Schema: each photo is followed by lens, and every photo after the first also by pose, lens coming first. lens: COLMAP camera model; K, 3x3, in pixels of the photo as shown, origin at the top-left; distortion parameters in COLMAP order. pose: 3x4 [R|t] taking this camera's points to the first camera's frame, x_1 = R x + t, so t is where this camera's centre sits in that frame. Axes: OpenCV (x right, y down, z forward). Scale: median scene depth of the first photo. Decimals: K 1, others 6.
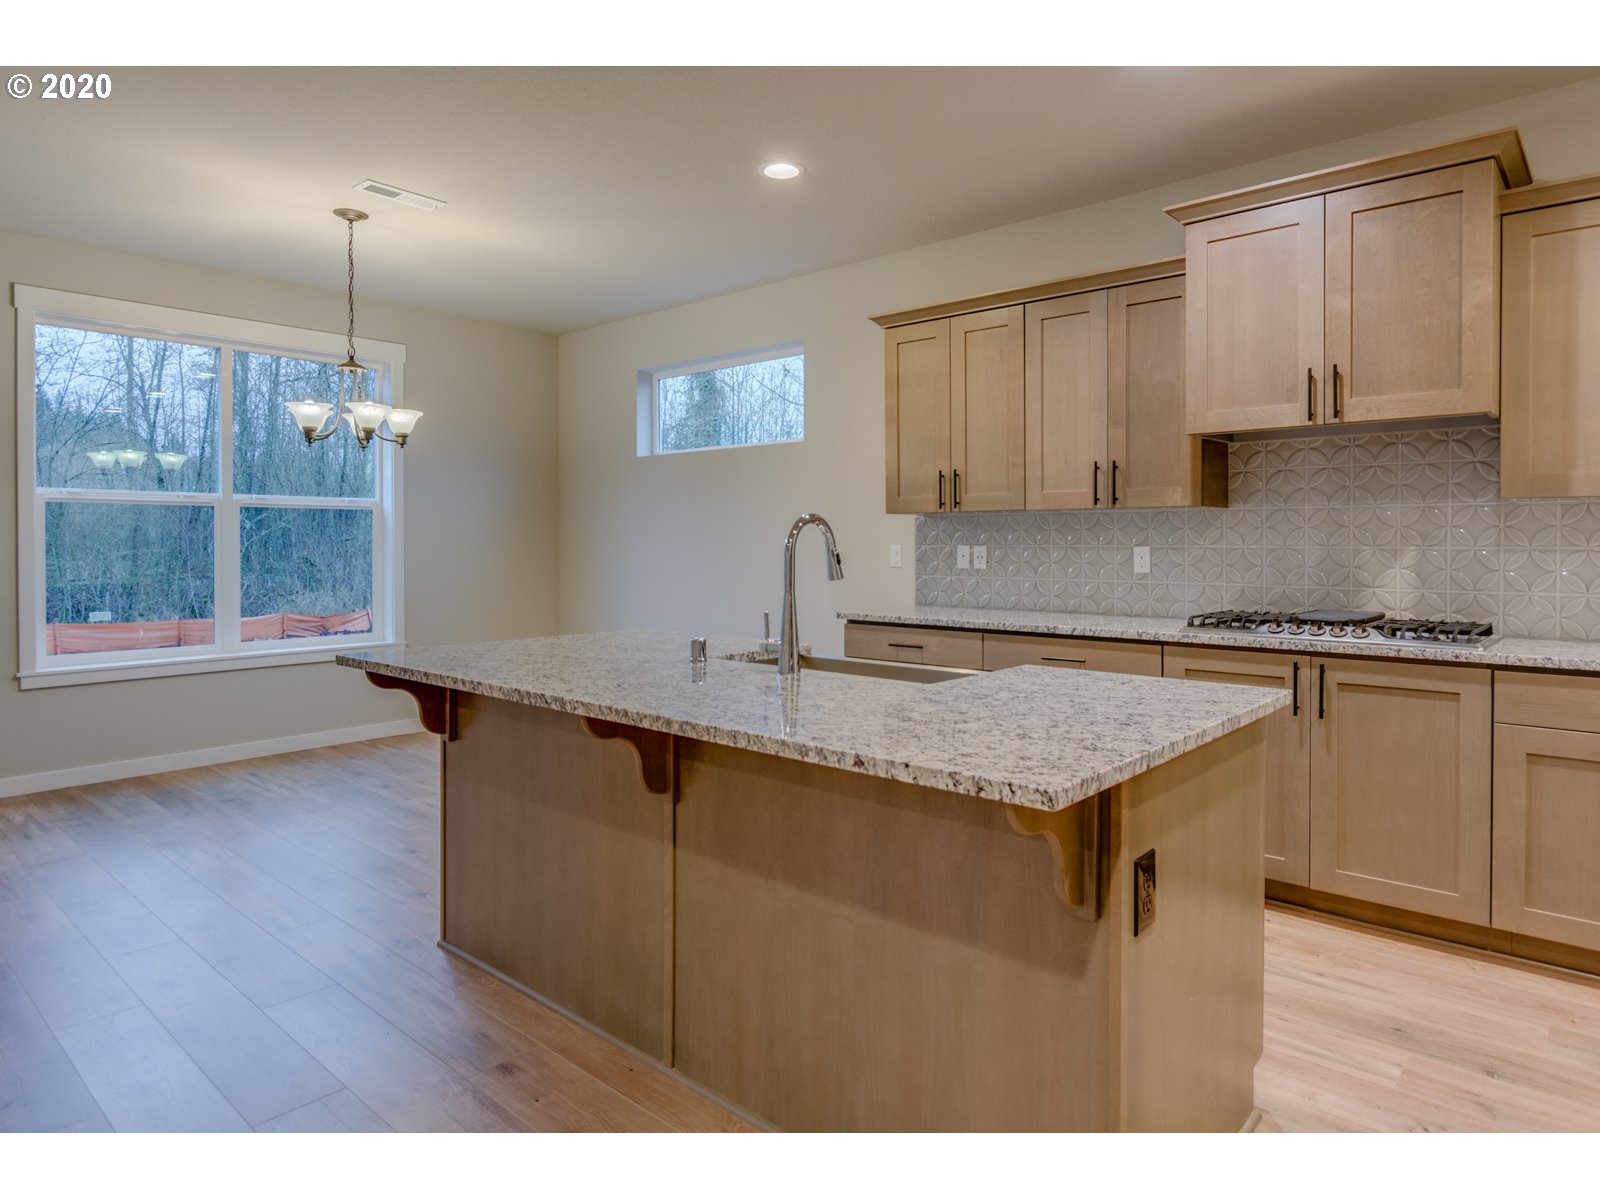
lens RADIAL K [[945.5, 0, 806.3], [0, 945.5, 548.6], [0, 0, 1]] dist [-0.000769, -0.002122]
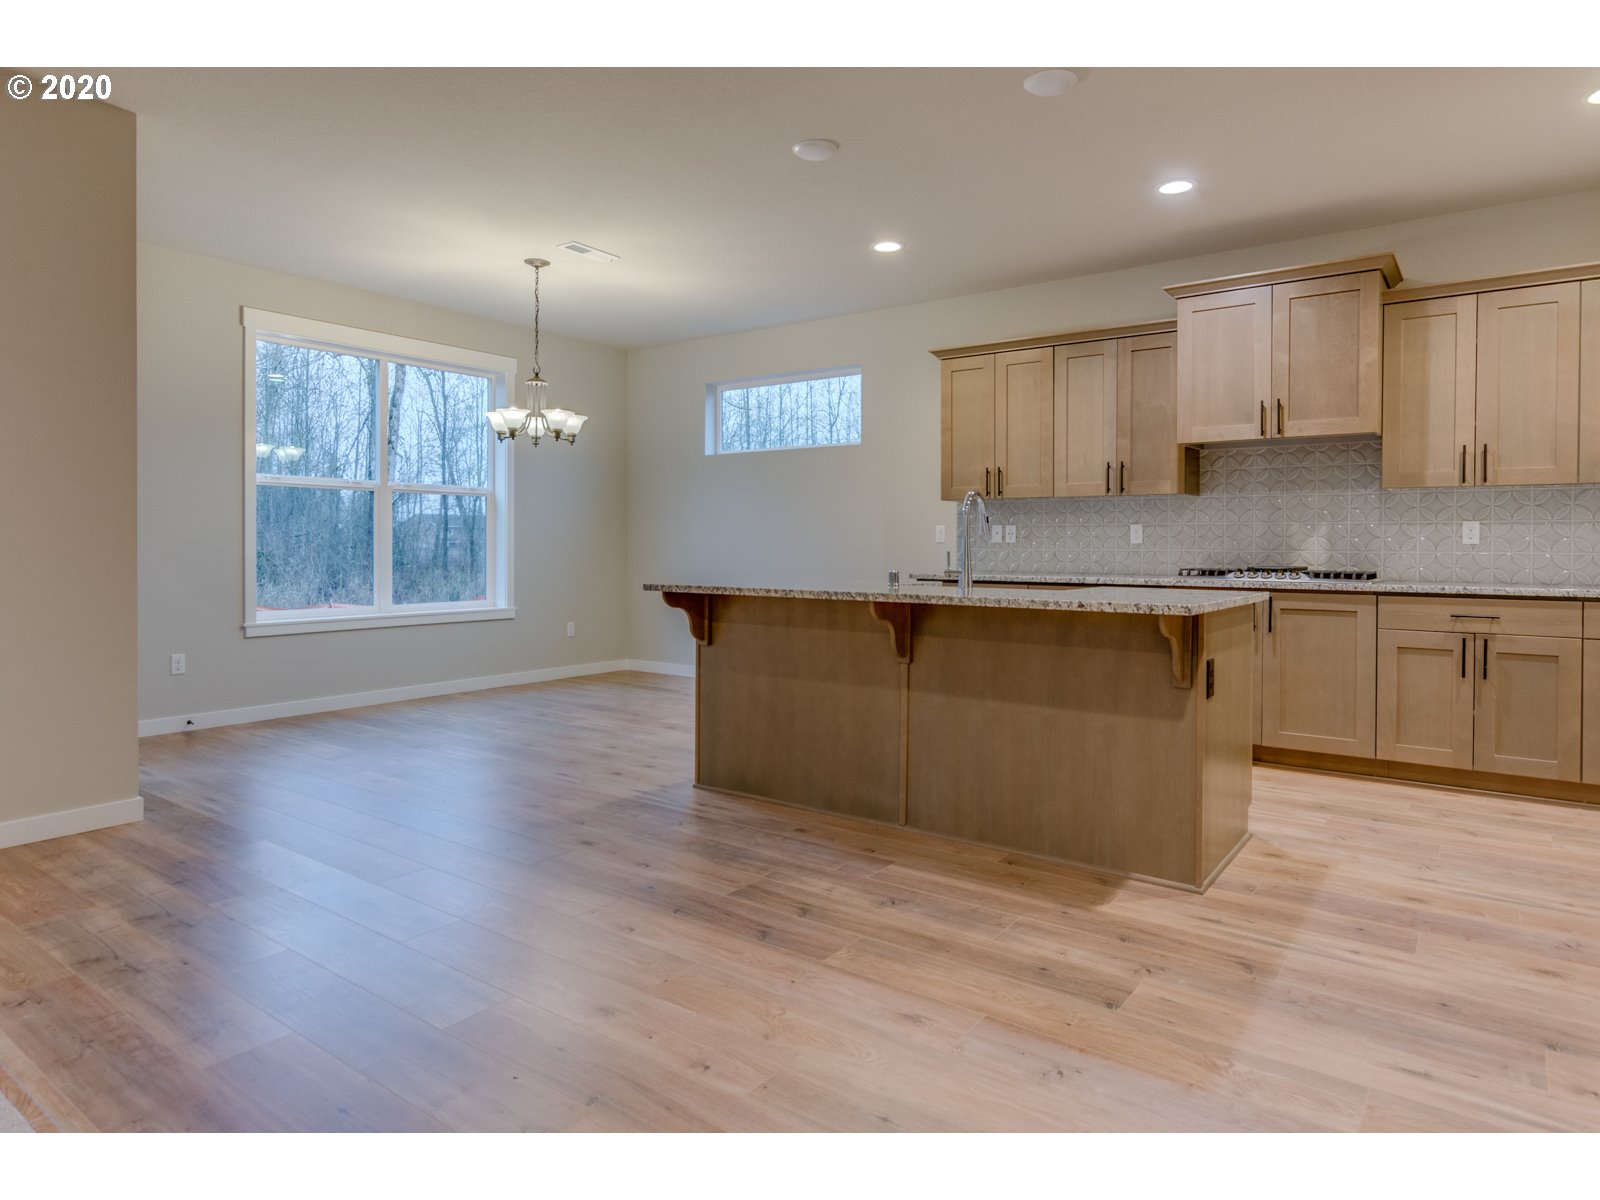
lens RADIAL K [[949.8, 0, 805.6], [0, 949.8, 551.0], [0, 0, 1]] dist [-0.000196, 0.001245]
pose [[0.995961, 0.004622, 0.089673, -0.281046], [-0.004503, 0.999989, -0.001532, 0.046125], [-0.089679, 0.001122, 0.995970, -0.379167]]
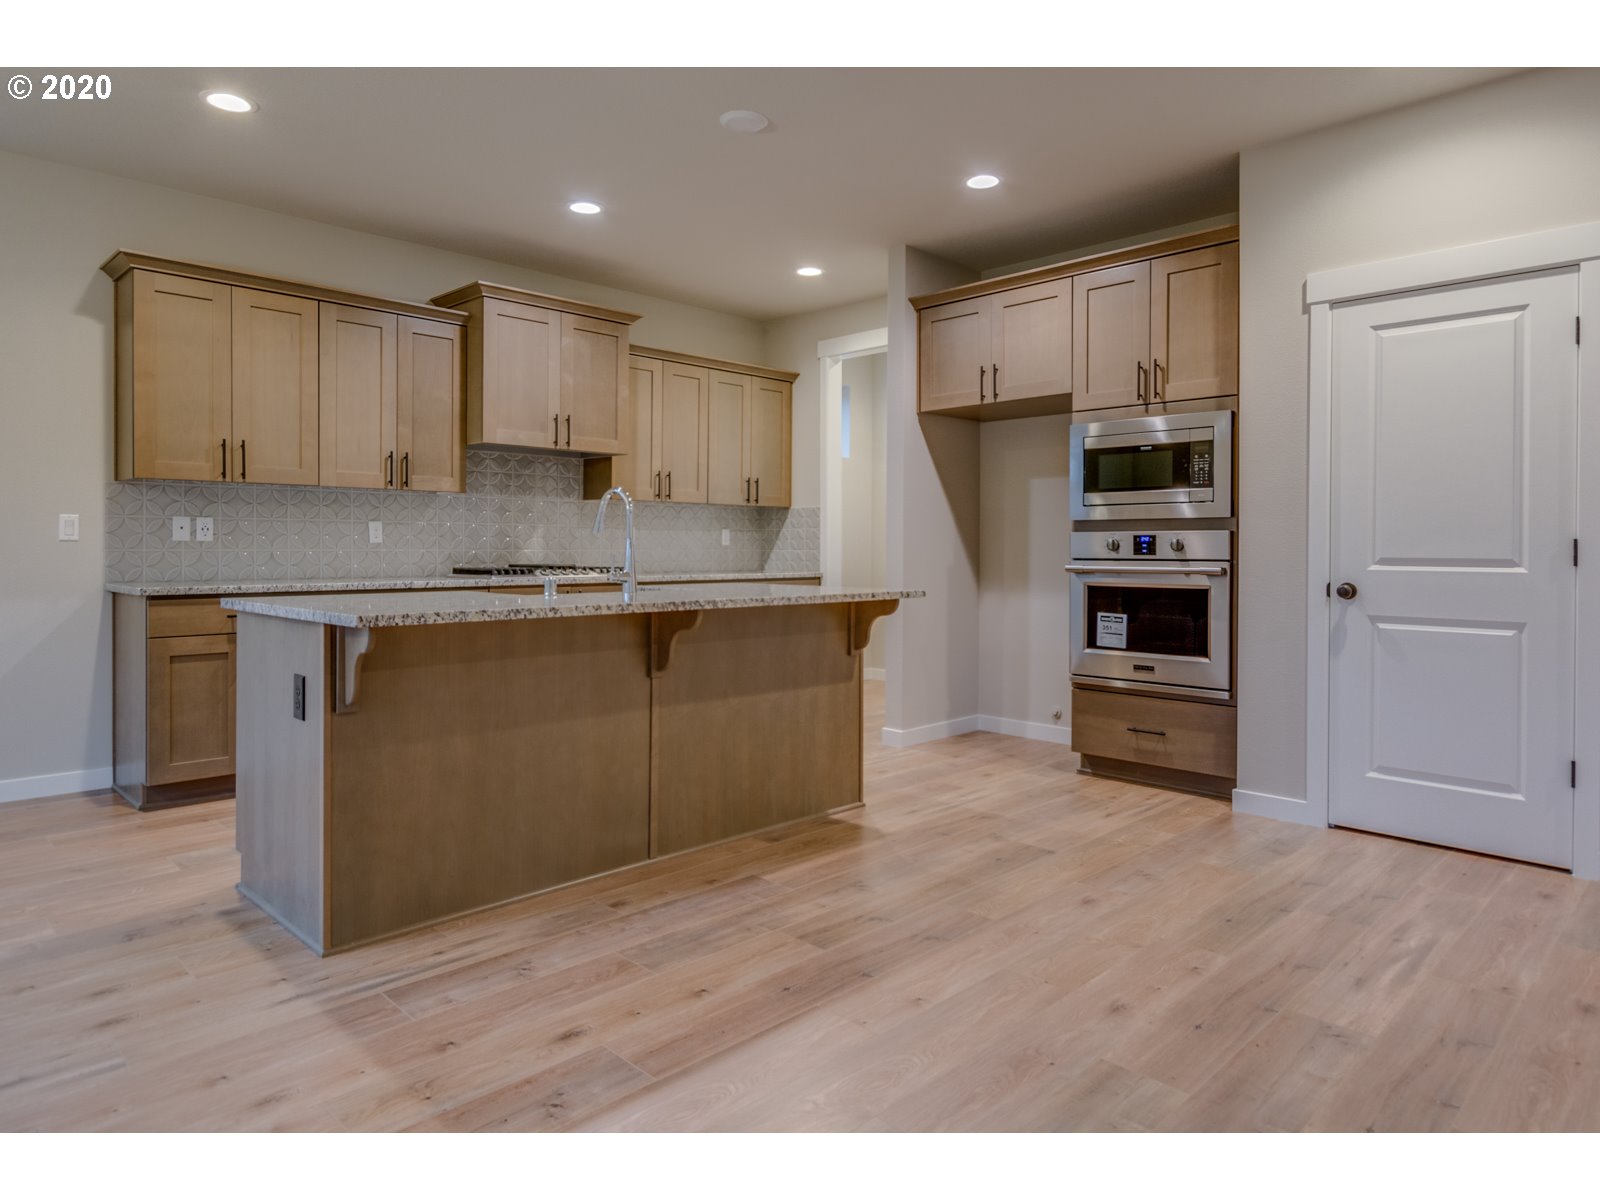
lens RADIAL K [[975.9, 0, 809.4], [0, 975.9, 551.8], [0, 0, 1]] dist [0.004102, -0.002613]
pose [[0.056573, -0.004007, 0.998390, -1.002219], [0.004279, 0.999984, 0.003771, 0.039529], [-0.998389, 0.004059, 0.056589, 0.406020]]
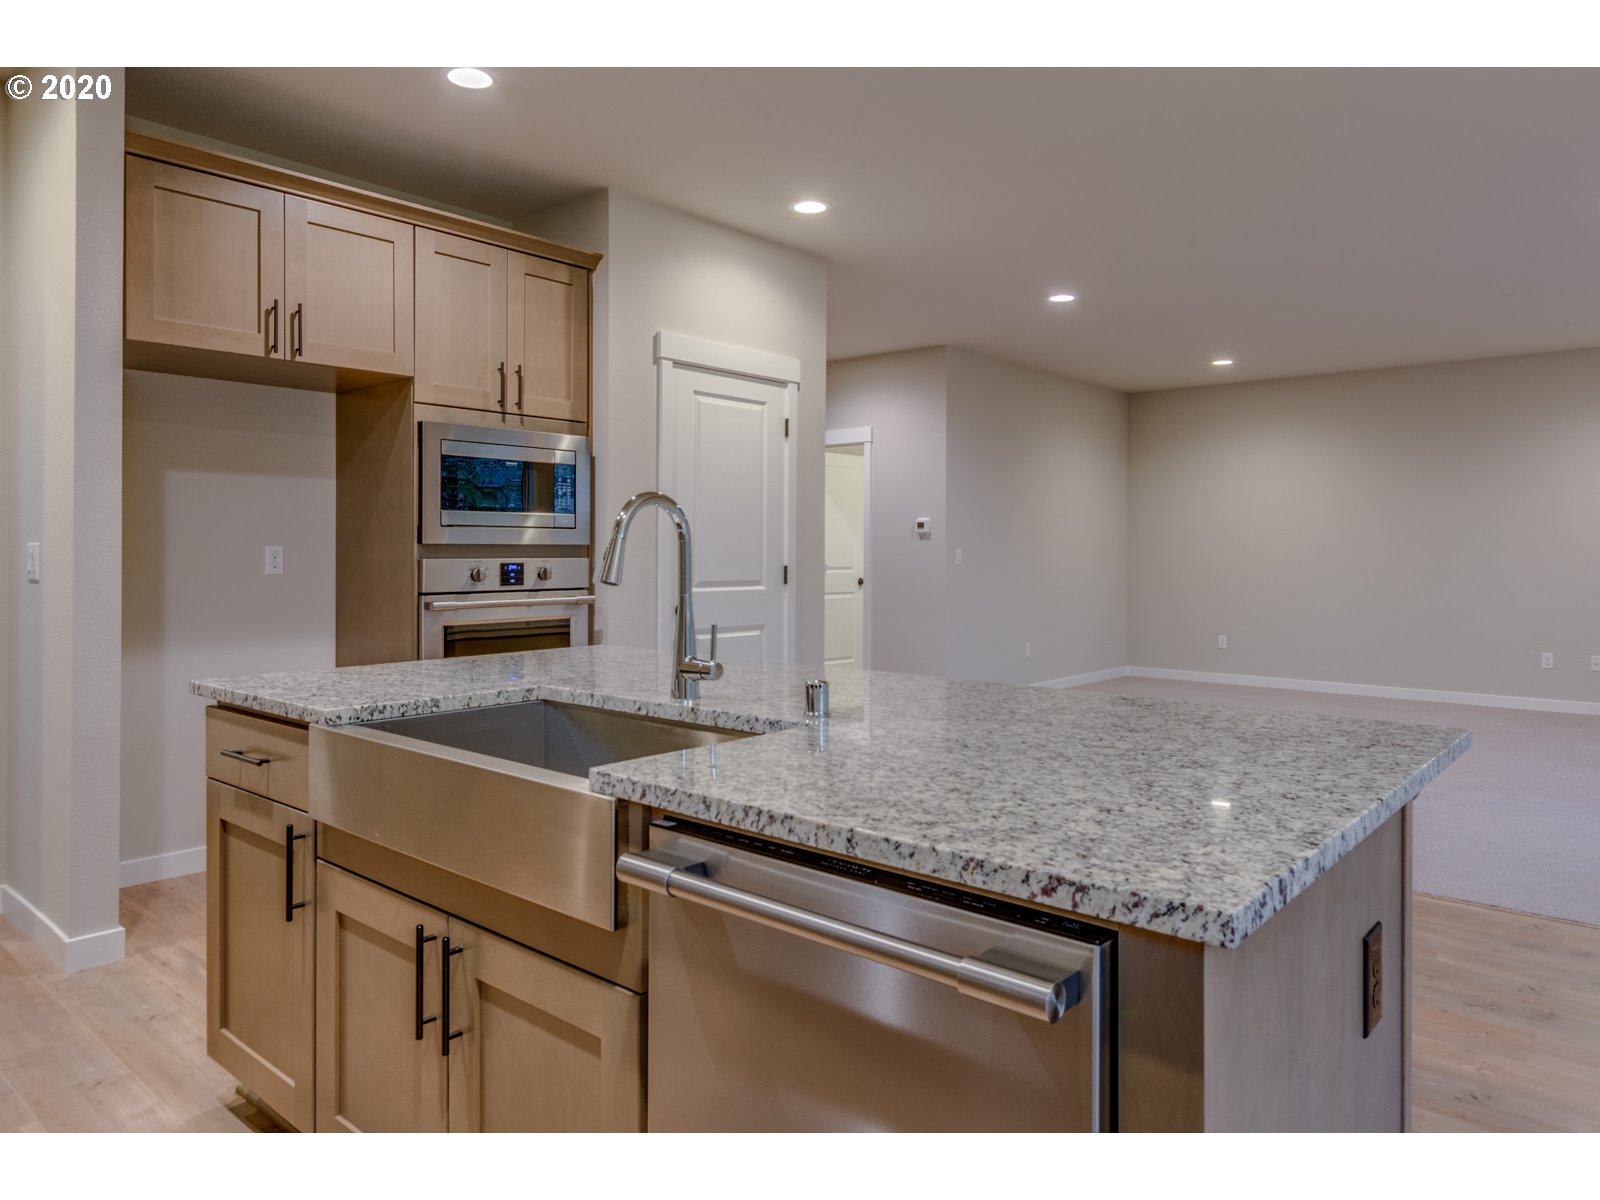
lens RADIAL K [[1044.9, 0, 806.1], [0, 1044.9, 551.6], [0, 0, 1]] dist [0.007890, -0.006026]
pose [[-0.999938, -0.003067, -0.010660, -0.070445], [-0.003160, 0.999957, 0.008767, 0.001628], [0.010632, 0.008800, -0.999905, 1.205384]]
